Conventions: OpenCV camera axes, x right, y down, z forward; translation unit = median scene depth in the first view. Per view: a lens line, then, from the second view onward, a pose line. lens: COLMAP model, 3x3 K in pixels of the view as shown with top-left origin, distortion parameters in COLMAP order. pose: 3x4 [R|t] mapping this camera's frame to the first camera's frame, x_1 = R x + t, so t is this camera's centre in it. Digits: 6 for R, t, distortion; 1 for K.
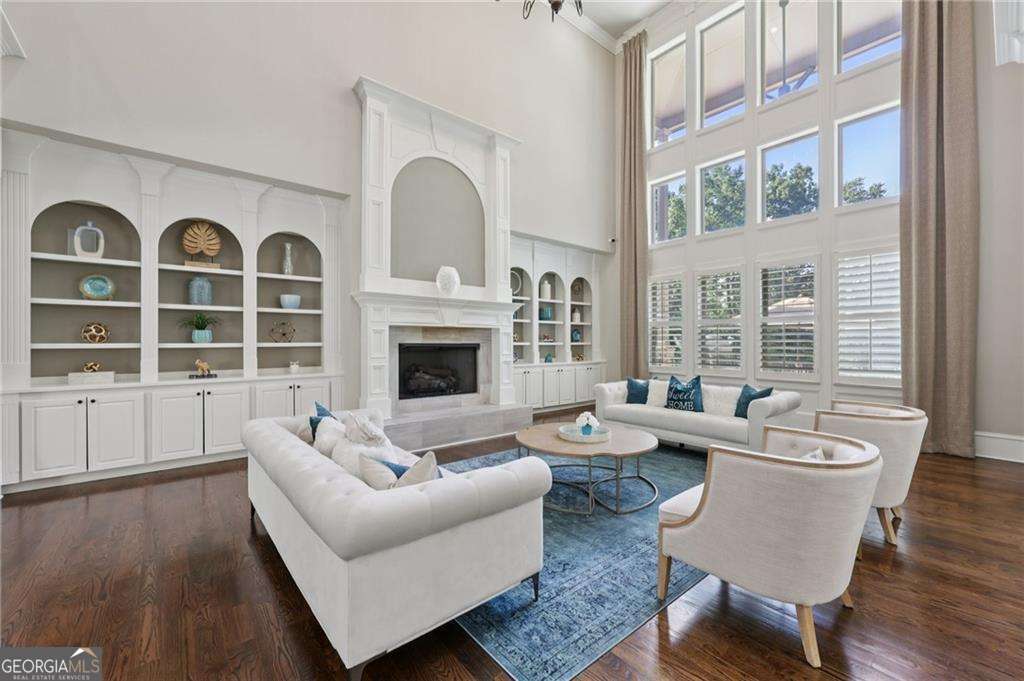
lens RADIAL K [[410.1, 0, 512.0], [0, 410.1, 340.5], [0, 0, 1]] dist [-0.001350, 0.000016]
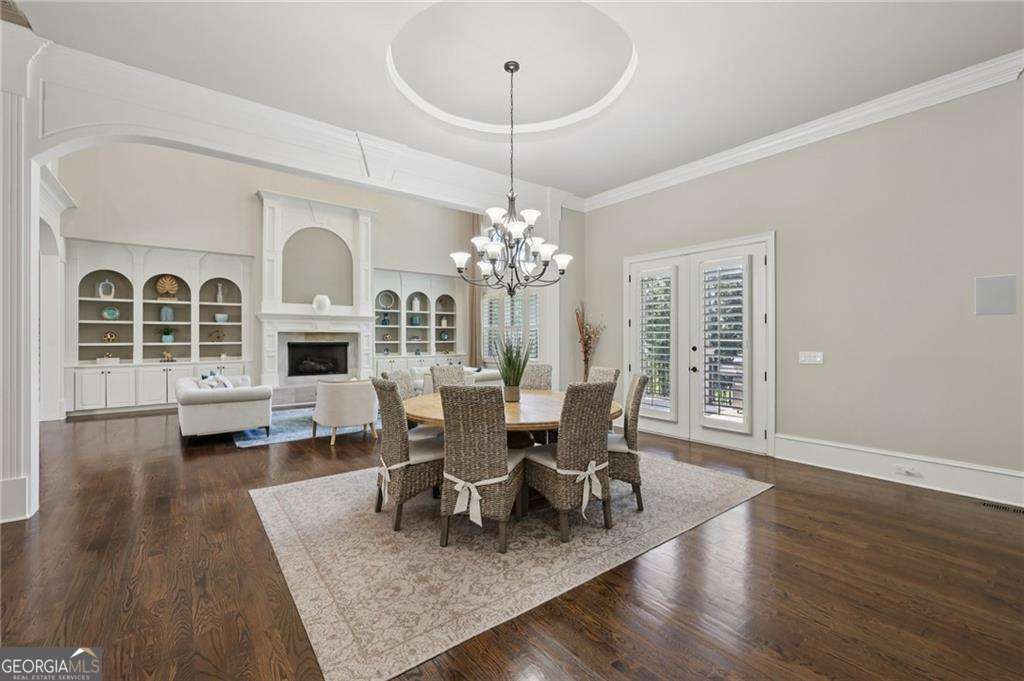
lens RADIAL K [[422.2, 0, 515.0], [0, 422.2, 338.0], [0, 0, 1]] dist [0.001317, -0.000211]
pose [[0.999671, -0.002029, -0.025562, 0.769851], [0.002059, 0.999997, 0.001157, -0.012194], [0.025560, -0.001209, 0.999673, -0.770261]]
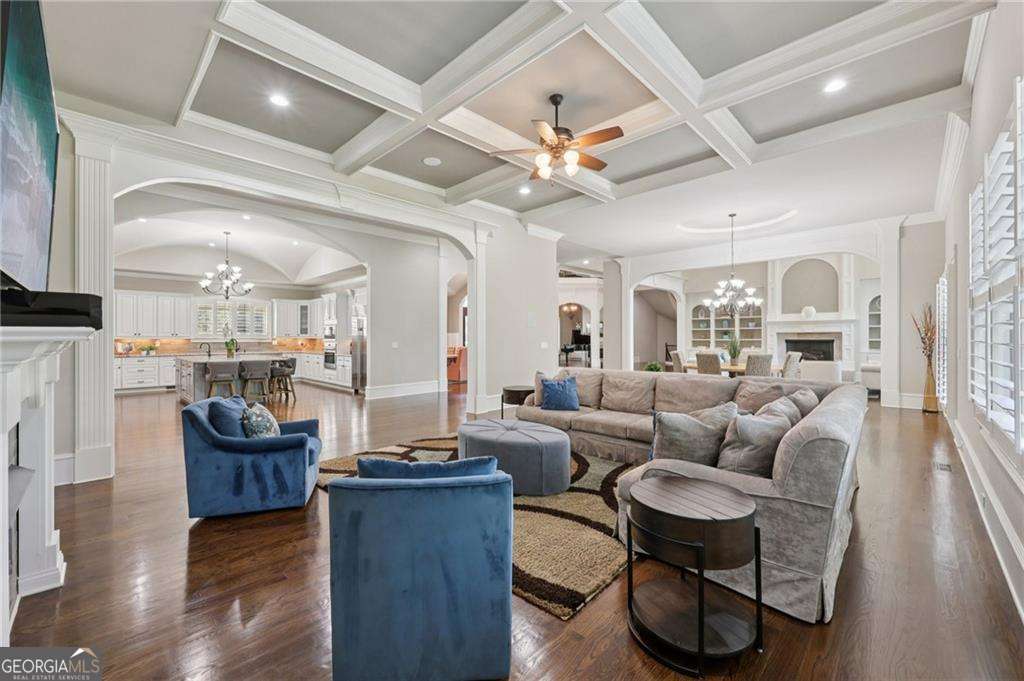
lens RADIAL K [[422.2, 0, 515.0], [0, 422.2, 338.0], [0, 0, 1]] dist [0.001317, -0.000211]
pose [[0.112242, 0.000516, -0.993681, 2.404772], [0.003333, 0.999994, 0.000895, -0.011485], [0.993675, -0.003412, 0.112240, -1.082364]]
